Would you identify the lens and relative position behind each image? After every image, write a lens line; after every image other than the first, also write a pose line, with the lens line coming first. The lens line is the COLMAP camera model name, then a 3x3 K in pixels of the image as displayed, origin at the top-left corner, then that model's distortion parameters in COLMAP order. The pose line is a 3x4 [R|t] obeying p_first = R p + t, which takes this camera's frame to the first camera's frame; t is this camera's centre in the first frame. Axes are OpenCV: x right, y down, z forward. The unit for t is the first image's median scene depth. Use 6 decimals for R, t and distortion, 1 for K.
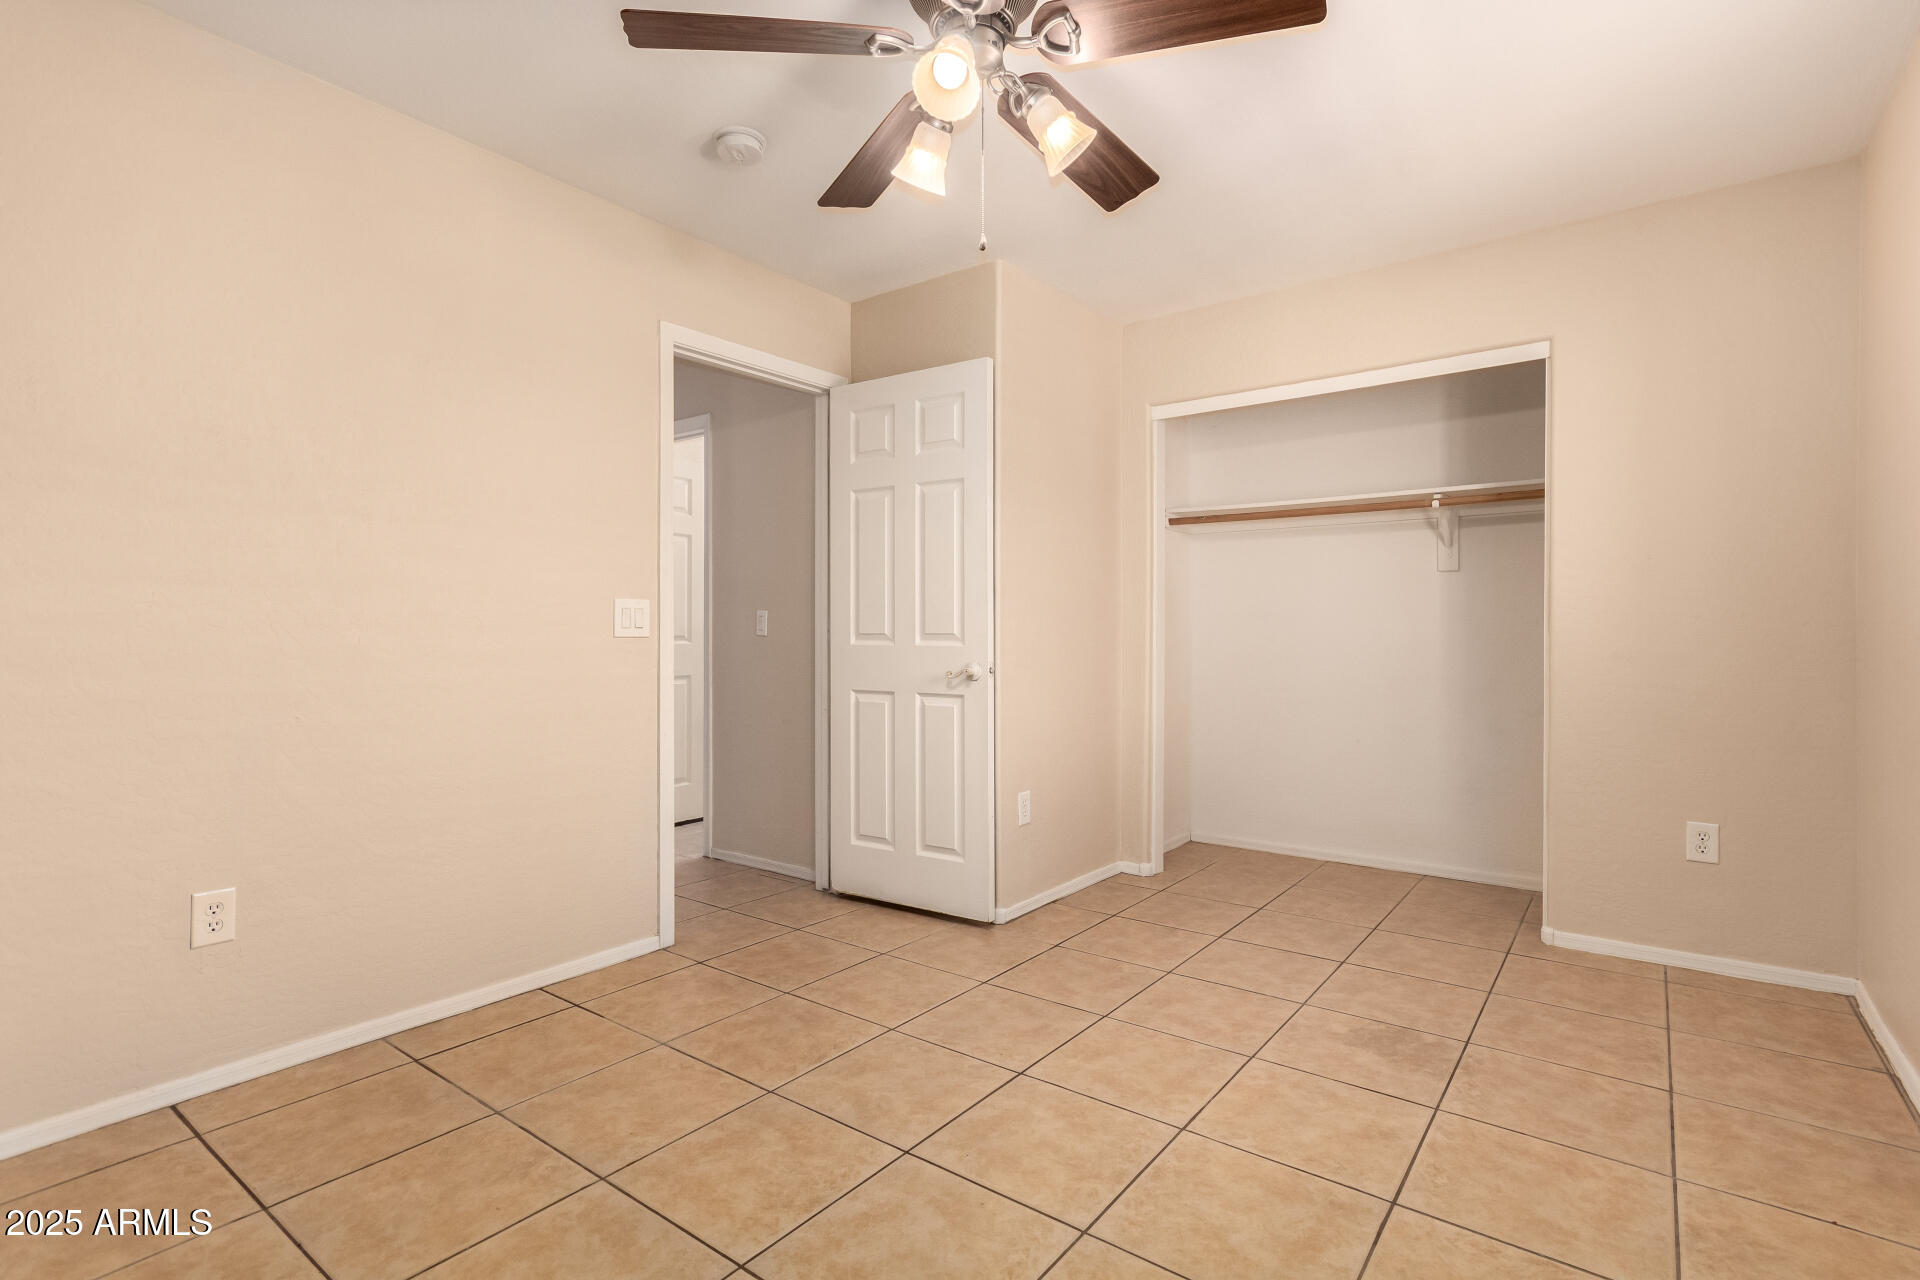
lens RADIAL K [[894.2, 0, 969.8], [0, 894.2, 633.9], [0, 0, 1]] dist [0.001684, 0.003477]
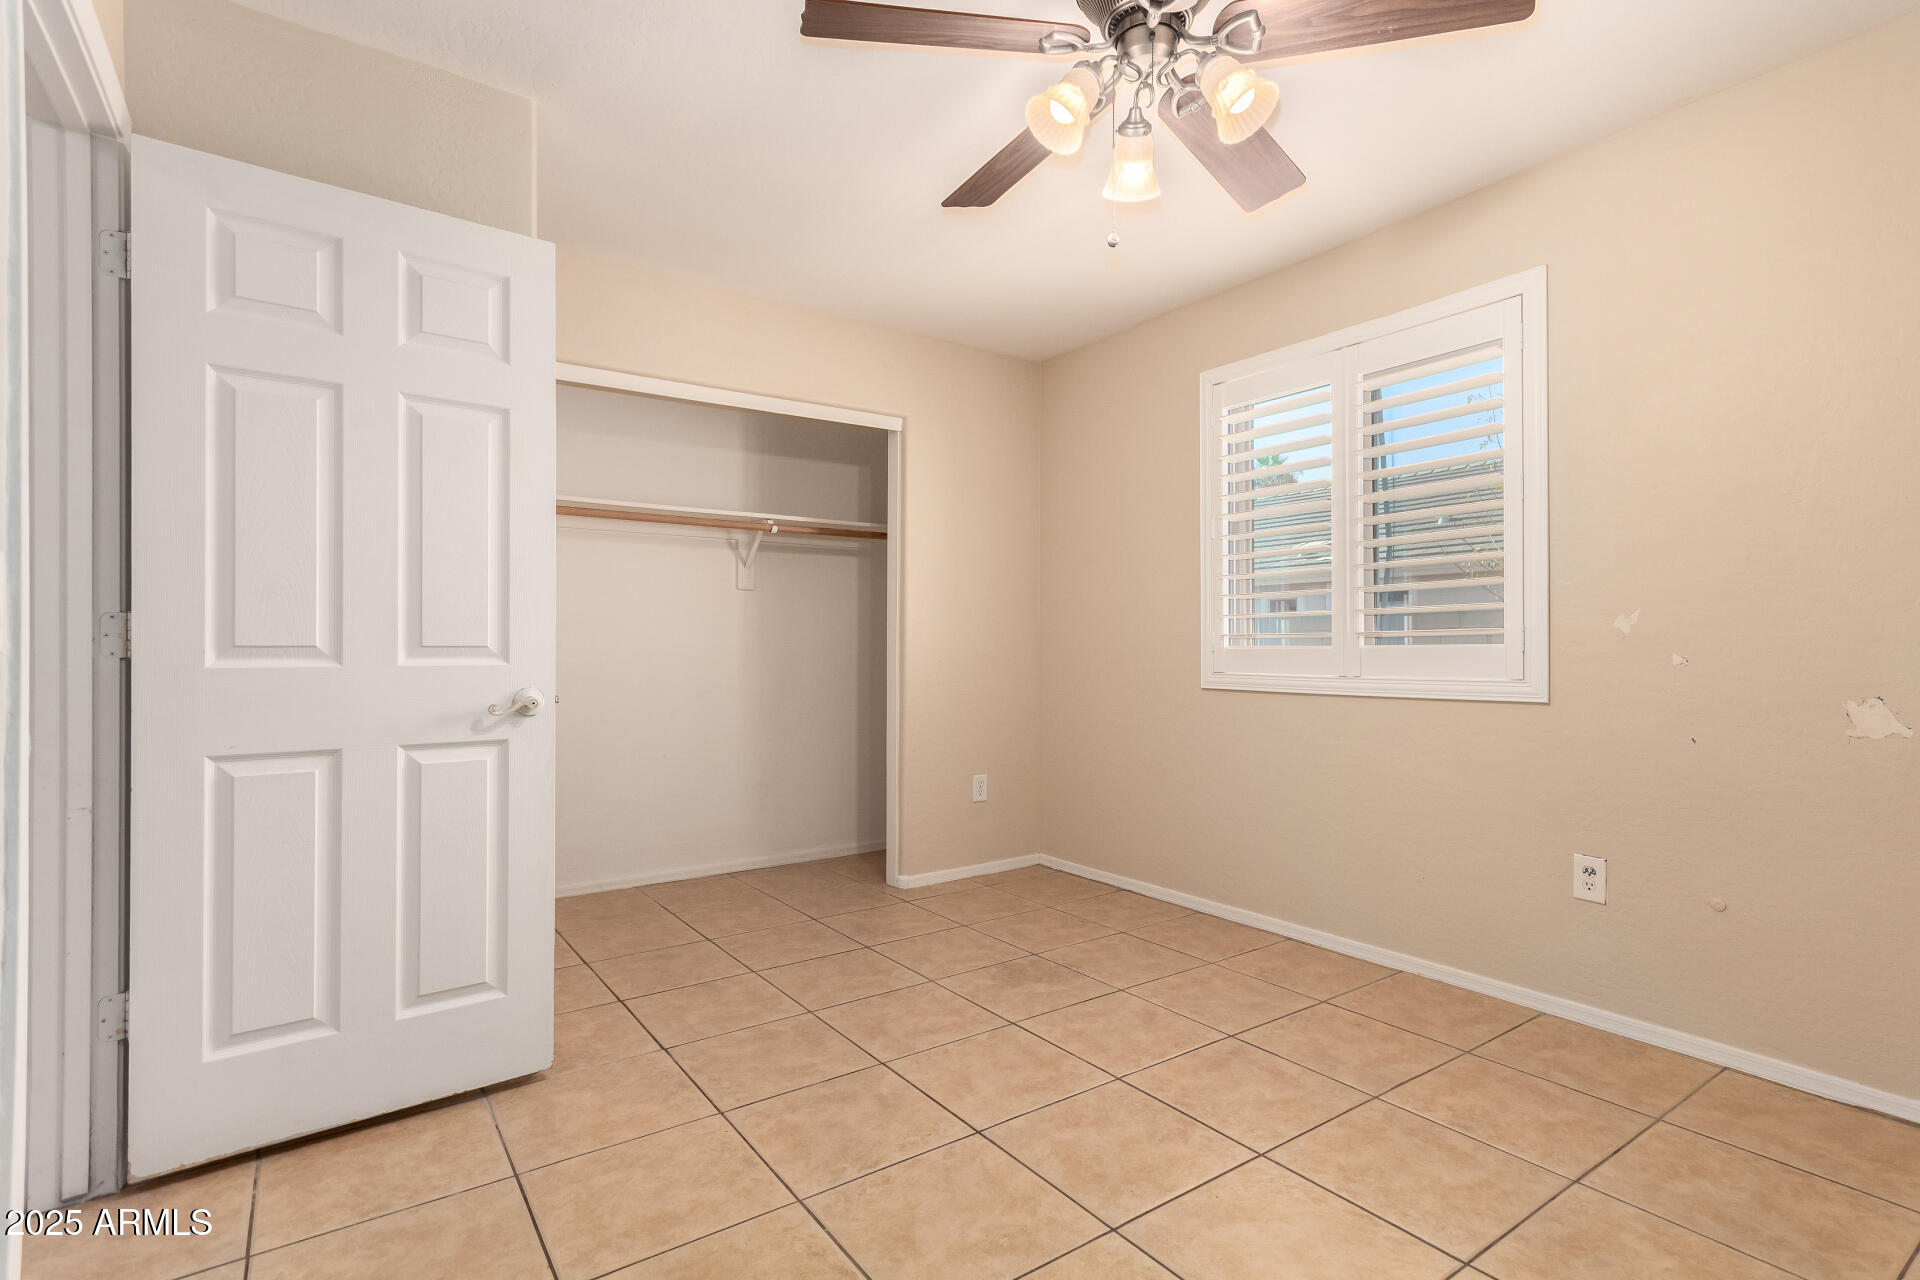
lens RADIAL K [[923.9, 0, 970.5], [0, 923.9, 641.2], [0, 0, 1]] dist [0.006445, 0.000916]
pose [[0.308825, 0.006054, 0.951099, -0.583002], [-0.000291, 0.999980, -0.006270, 0.000394], [-0.951119, 0.001660, 0.308821, 0.498525]]
